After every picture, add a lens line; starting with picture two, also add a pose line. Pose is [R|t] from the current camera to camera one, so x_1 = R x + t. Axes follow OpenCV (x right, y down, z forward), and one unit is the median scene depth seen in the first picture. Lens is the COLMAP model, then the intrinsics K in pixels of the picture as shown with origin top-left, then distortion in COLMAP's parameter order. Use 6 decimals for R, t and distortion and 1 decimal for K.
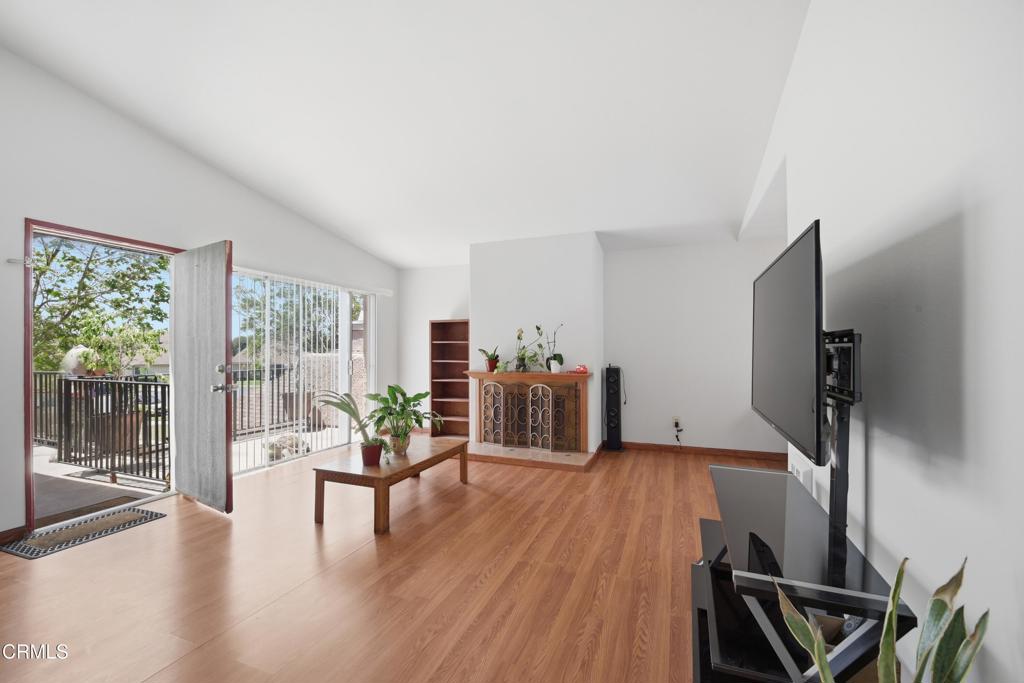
lens RADIAL K [[430.3, 0, 510.7], [0, 430.3, 352.4], [0, 0, 1]] dist [-0.000413, -0.012453]
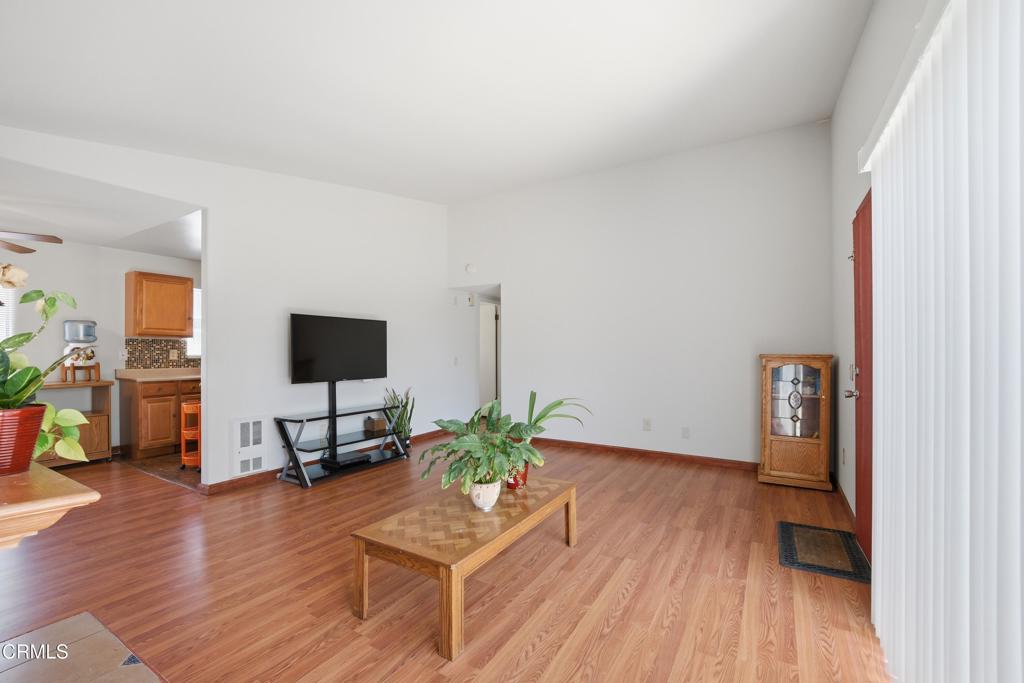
lens RADIAL K [[430.3, 0, 510.7], [0, 430.3, 352.4], [0, 0, 1]] dist [-0.000413, -0.012453]
pose [[-0.984285, 0.007072, 0.176447, -0.508732], [0.009990, 0.999827, 0.015658, -0.016853], [-0.176306, 0.017175, -0.984186, 1.986455]]
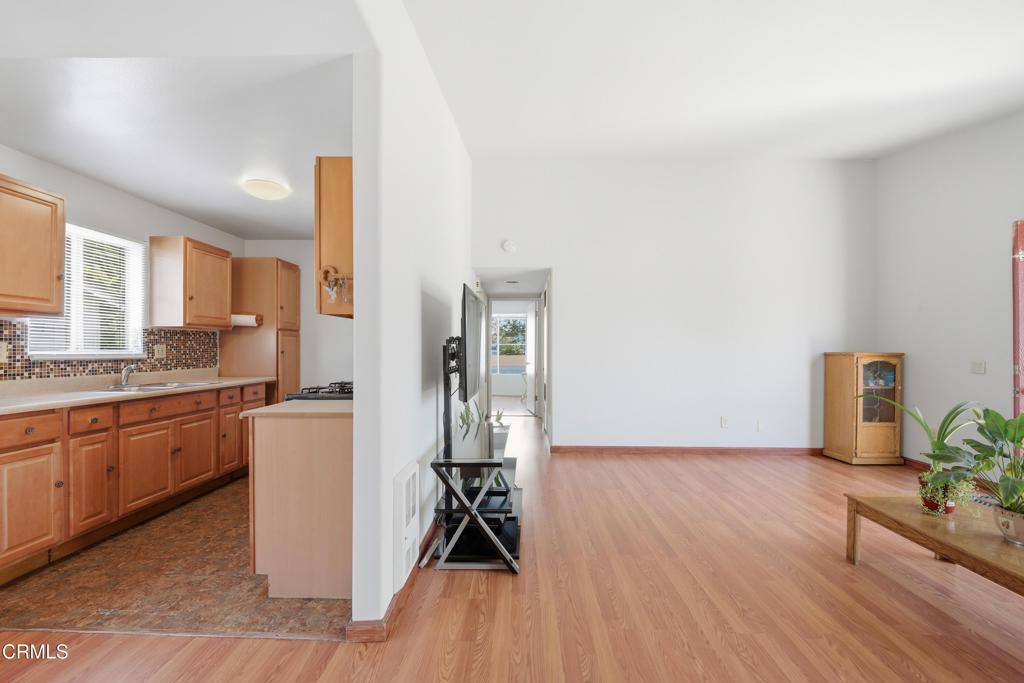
lens RADIAL K [[428.9, 0, 508.1], [0, 428.9, 347.2], [0, 0, 1]] dist [-0.011173, -0.000829]
pose [[-0.941480, 0.001538, -0.337065, 0.625389], [-0.002352, 0.999935, 0.011132, -0.014747], [0.337060, 0.011274, -0.941416, 1.543172]]
